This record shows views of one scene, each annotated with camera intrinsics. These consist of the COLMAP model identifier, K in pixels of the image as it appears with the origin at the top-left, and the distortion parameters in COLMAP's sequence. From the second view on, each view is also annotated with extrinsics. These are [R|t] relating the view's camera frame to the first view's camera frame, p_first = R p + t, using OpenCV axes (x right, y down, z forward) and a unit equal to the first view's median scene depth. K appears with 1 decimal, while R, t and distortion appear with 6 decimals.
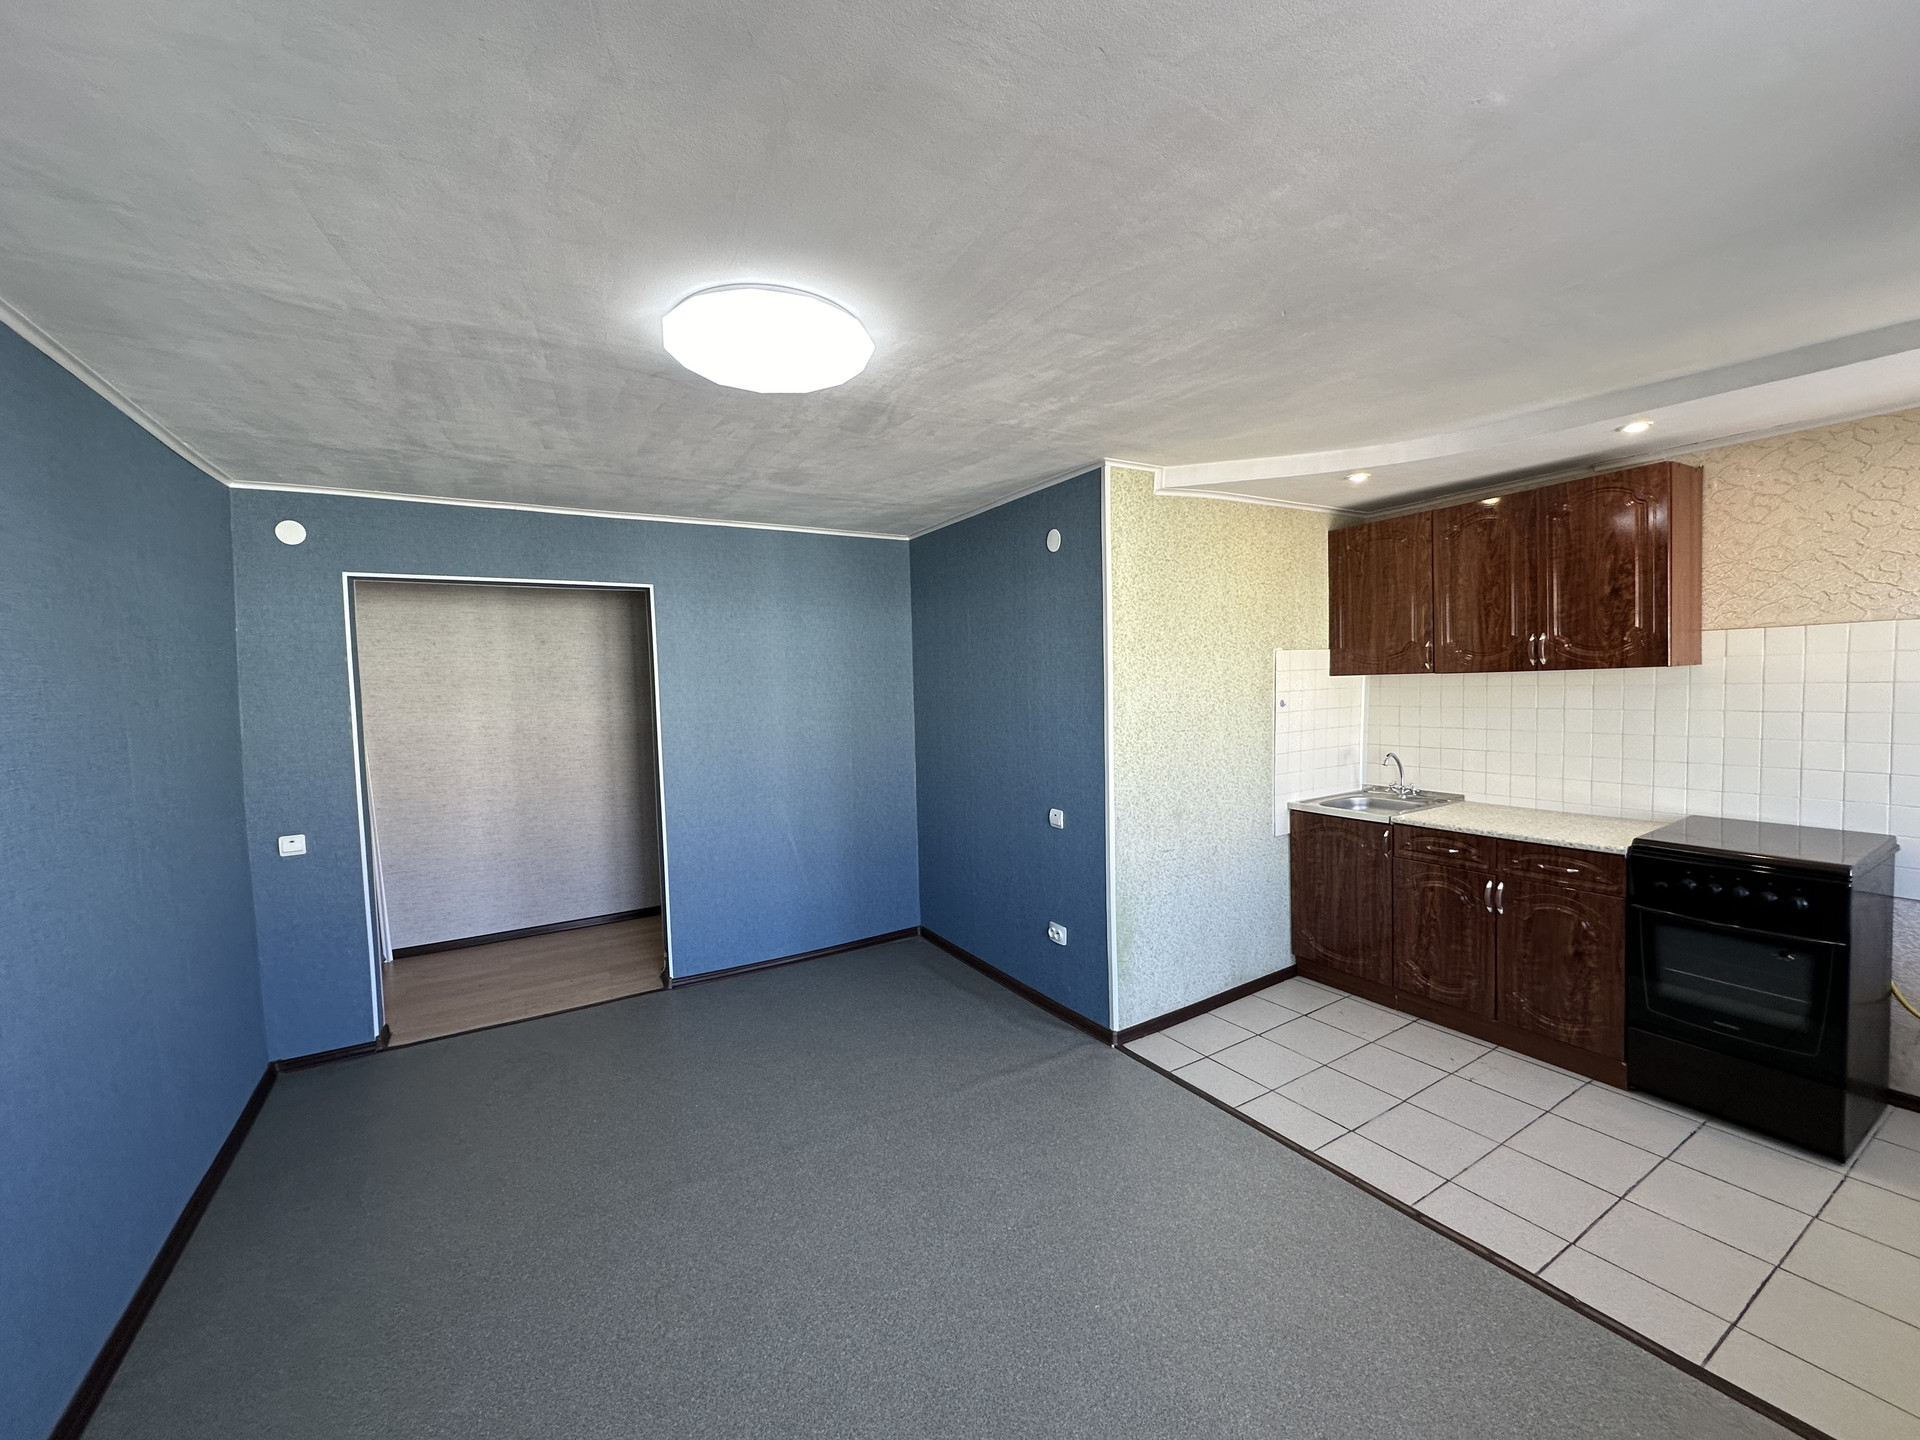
lens RADIAL K [[766.4, 0, 963.8], [0, 766.4, 715.7], [0, 0, 1]] dist [-0.002732, 0.000130]
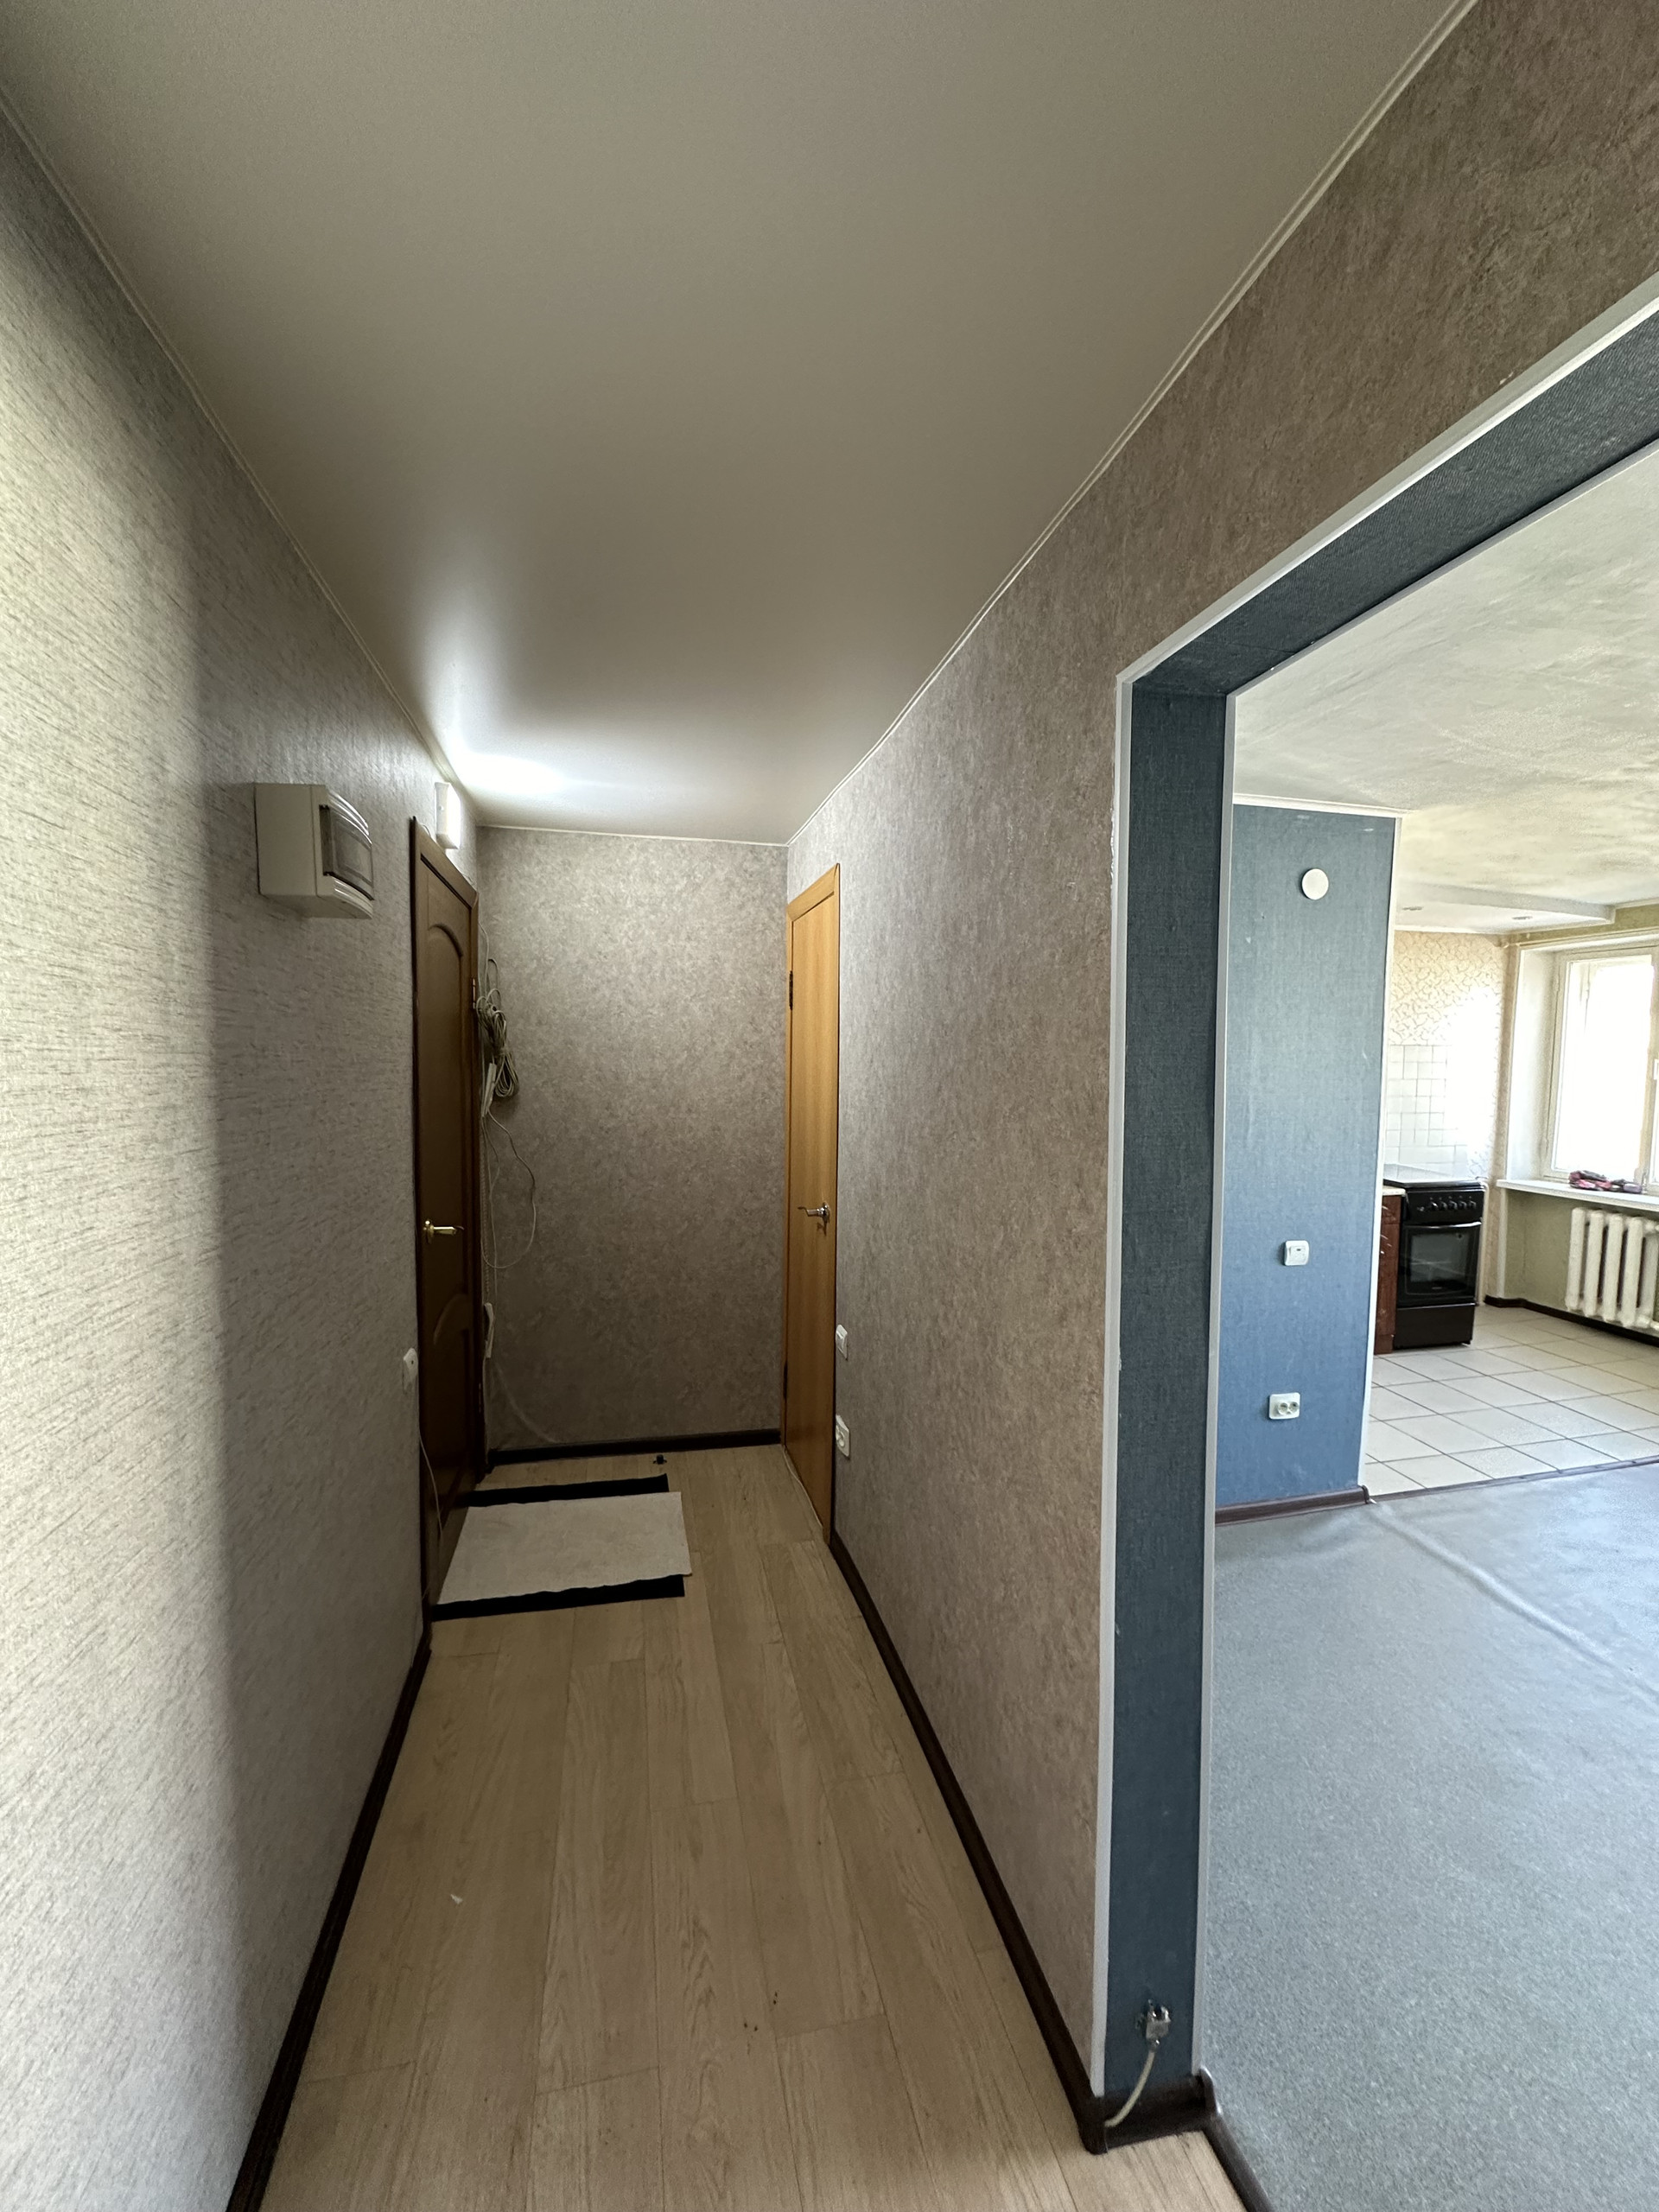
lens RADIAL K [[882.9, 0, 826.9], [0, 882.9, 1107.5], [0, 0, 1]] dist [-0.002732, 0.000130]
pose [[0.304753, -0.028281, 0.952011, -1.055877], [0.024678, 0.999458, 0.021791, -0.049615], [-0.952112, 0.016853, 0.305286, 1.473959]]
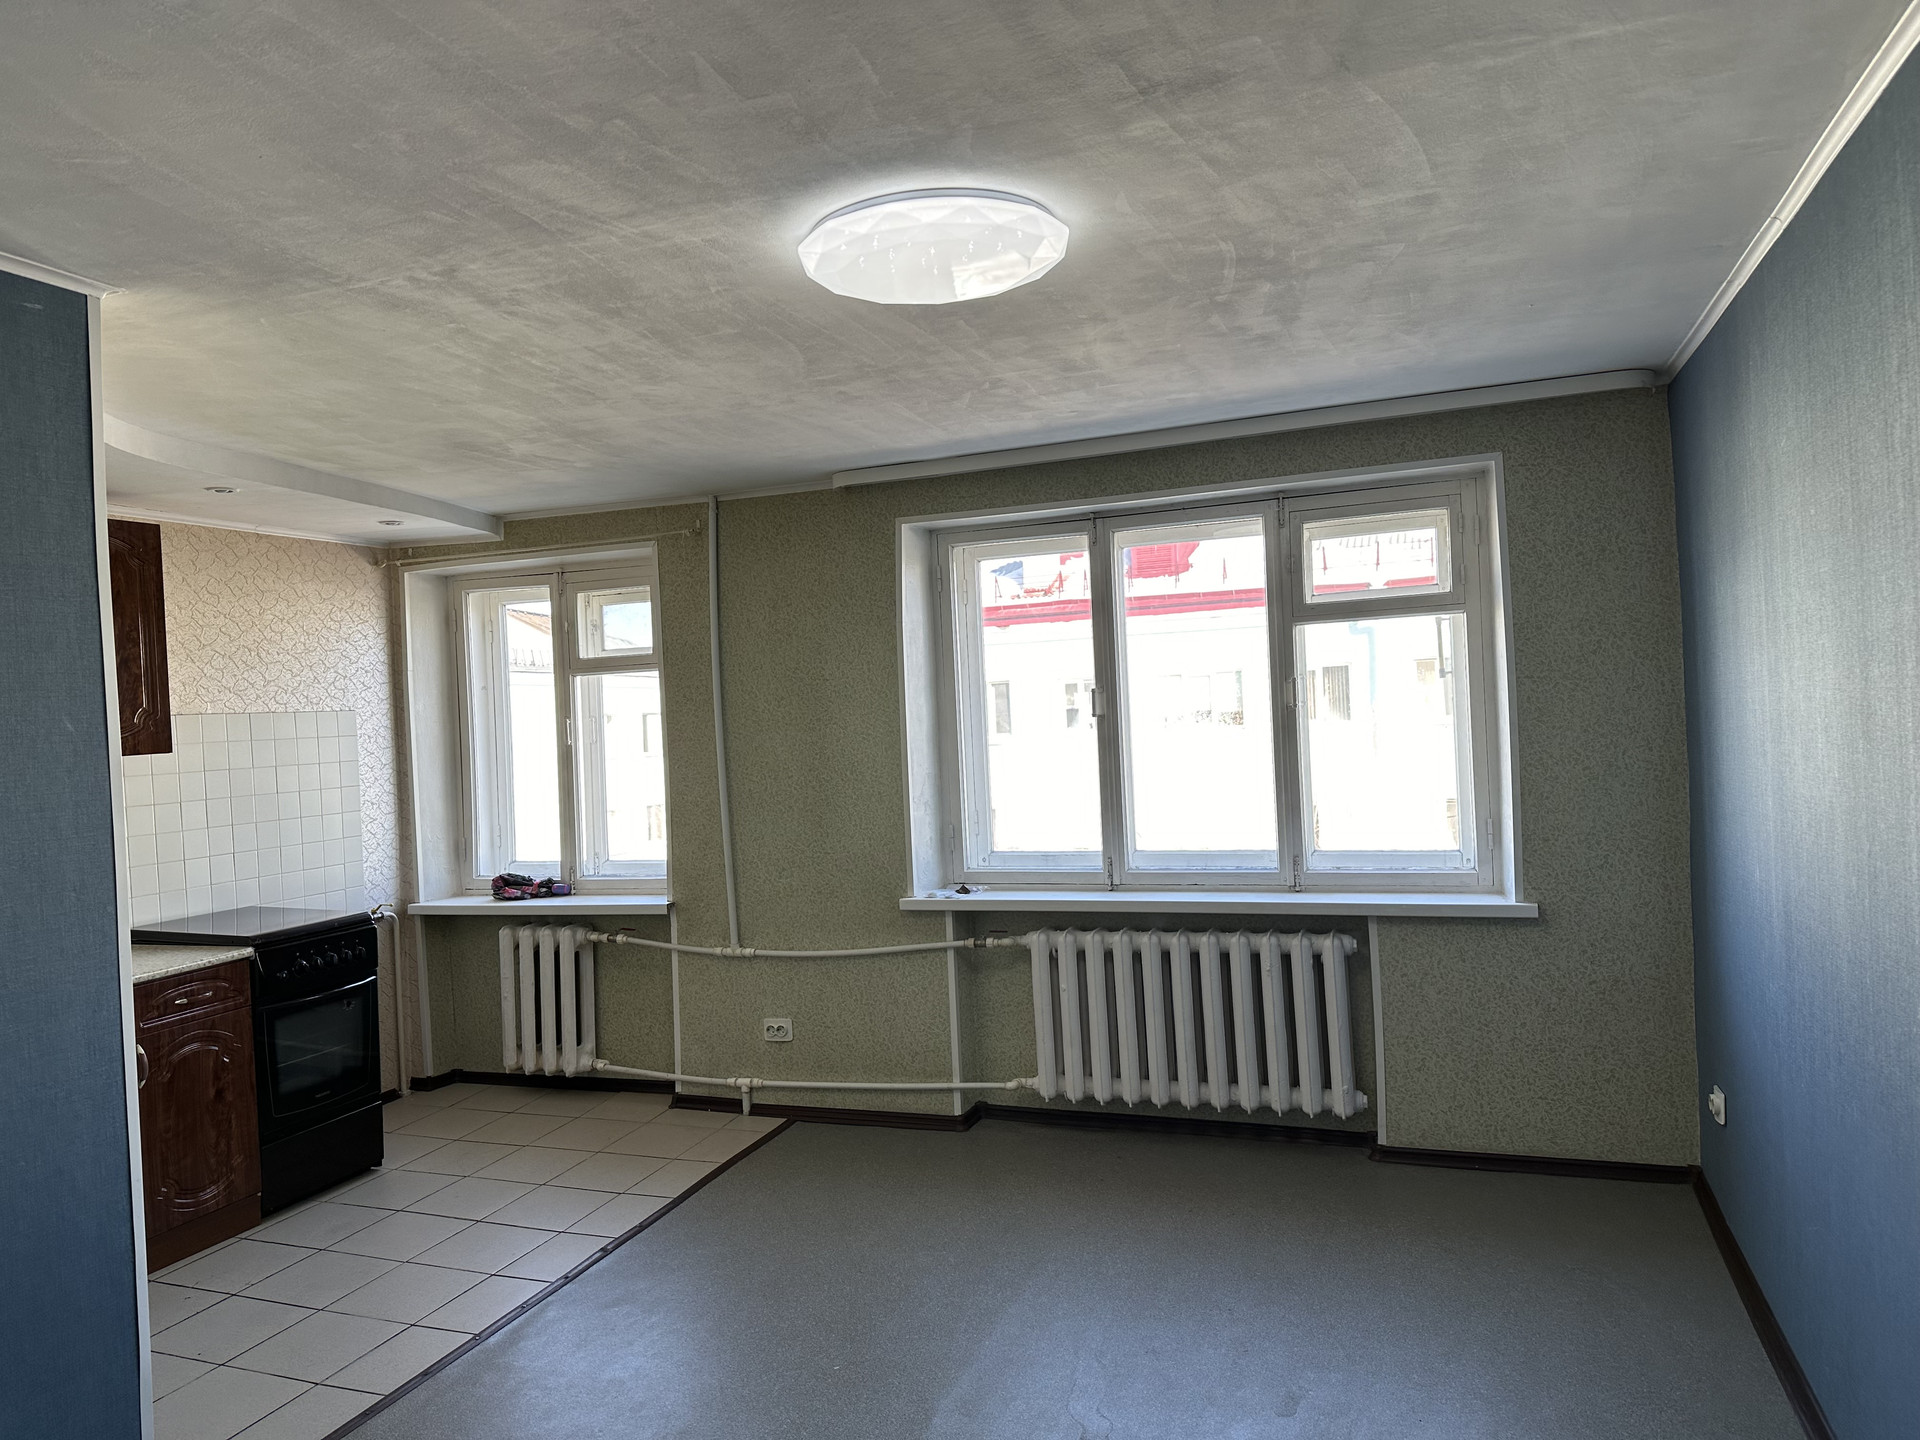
lens RADIAL K [[1353.6, 0, 959.0], [0, 1353.6, 719.8], [0, 0, 1]] dist [0.022857, -0.024697]
pose [[-0.630328, 0.054618, 0.774405, -0.879742], [0.101437, 0.994765, 0.012406, -0.029172], [-0.769674, 0.086373, -0.632568, 1.291031]]
